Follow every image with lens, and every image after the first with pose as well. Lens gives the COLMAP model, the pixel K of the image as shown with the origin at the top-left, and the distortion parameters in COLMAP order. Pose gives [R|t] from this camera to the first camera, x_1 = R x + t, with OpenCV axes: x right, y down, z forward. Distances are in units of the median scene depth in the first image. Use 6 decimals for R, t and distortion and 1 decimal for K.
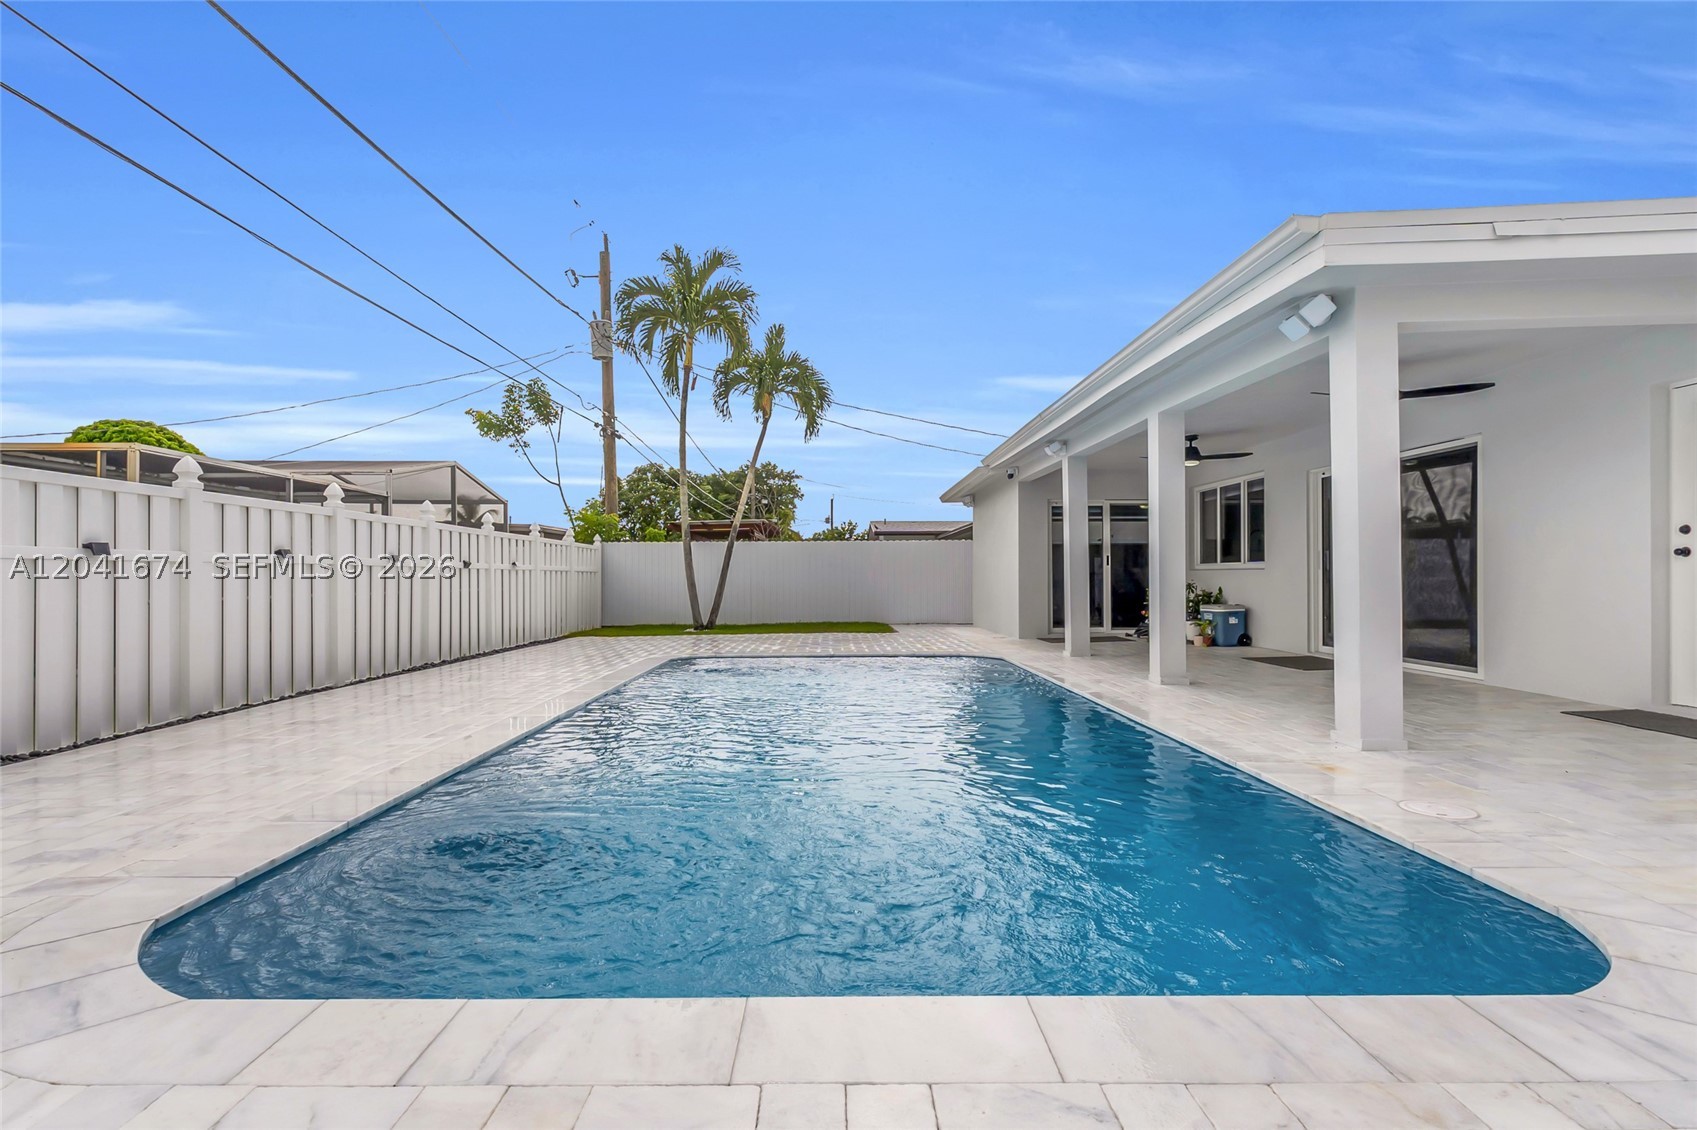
lens RADIAL K [[831.6, 0, 836.8], [0, 831.6, 580.6], [0, 0, 1]] dist [-0.002043, -0.000009]
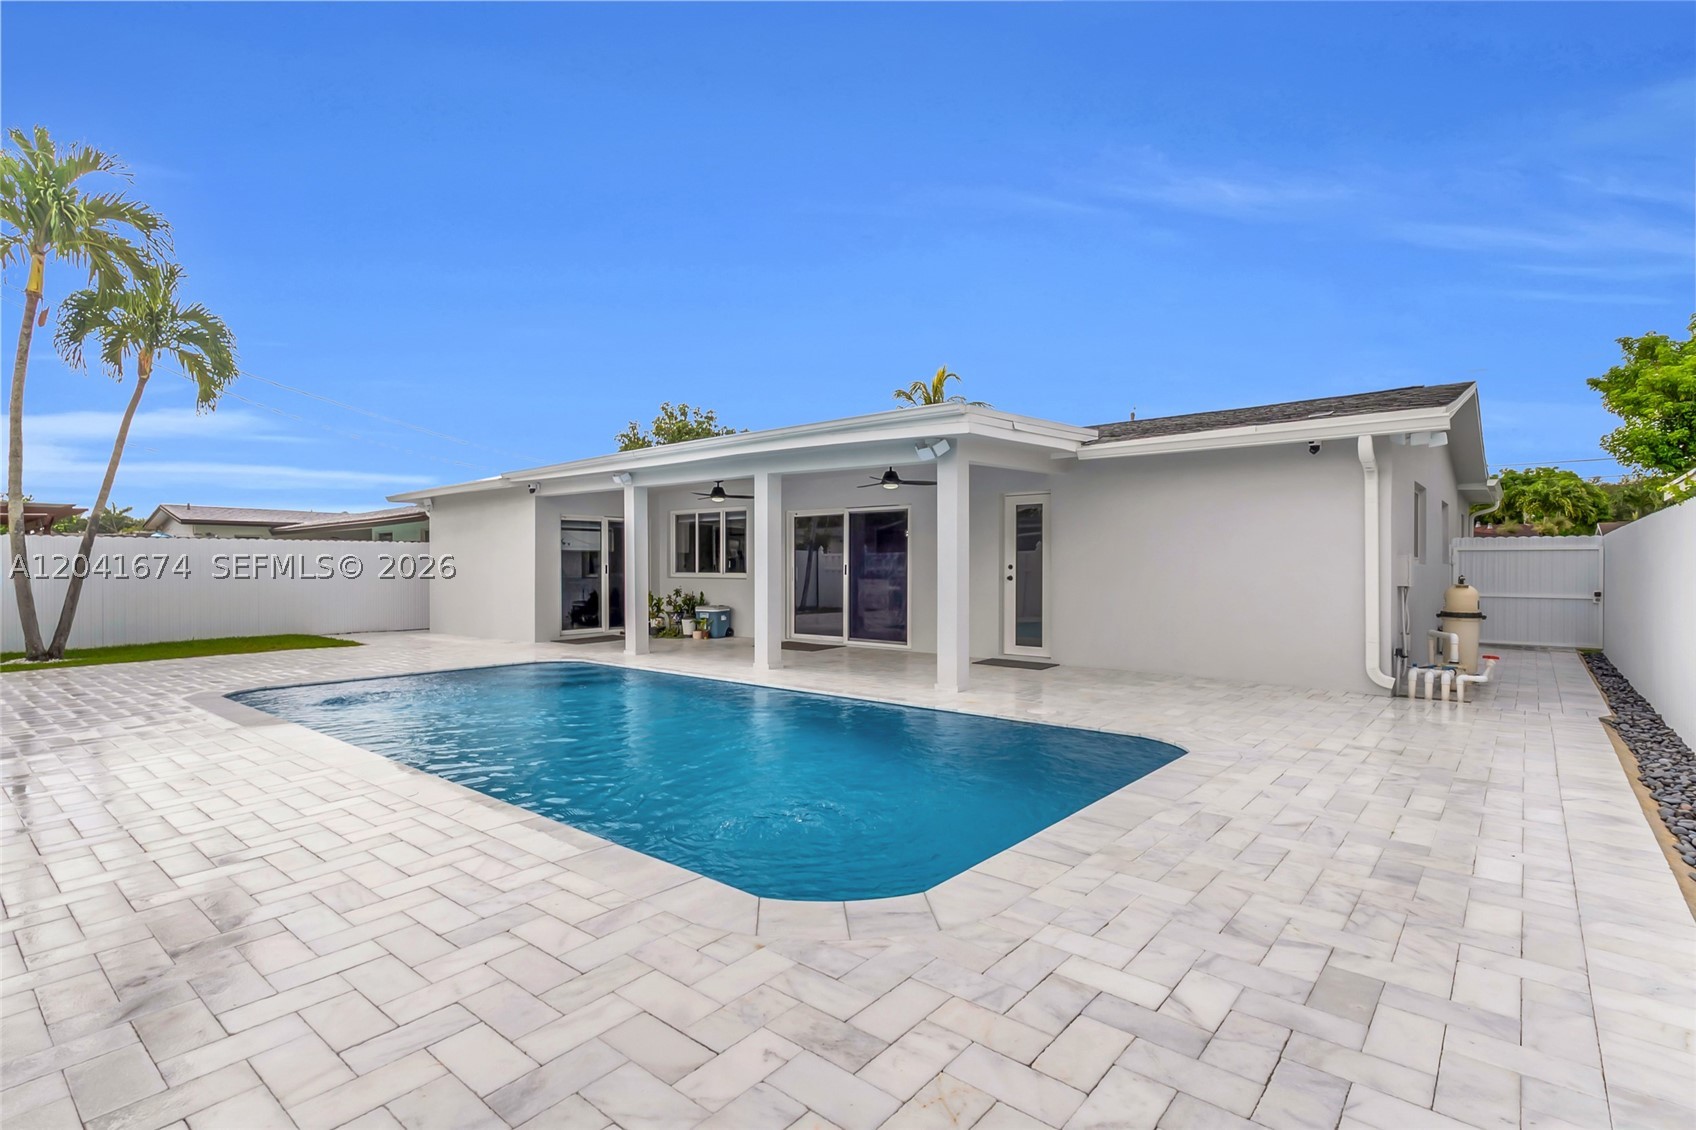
lens RADIAL K [[831.1, 0, 842.7], [0, 831.1, 561.3], [0, 0, 1]] dist [-0.002043, -0.000009]
pose [[0.645274, 0.009256, 0.763895, -0.394773], [-0.001710, 0.999942, -0.010671, -0.027280], [-0.763949, 0.005580, 0.645253, 0.005720]]
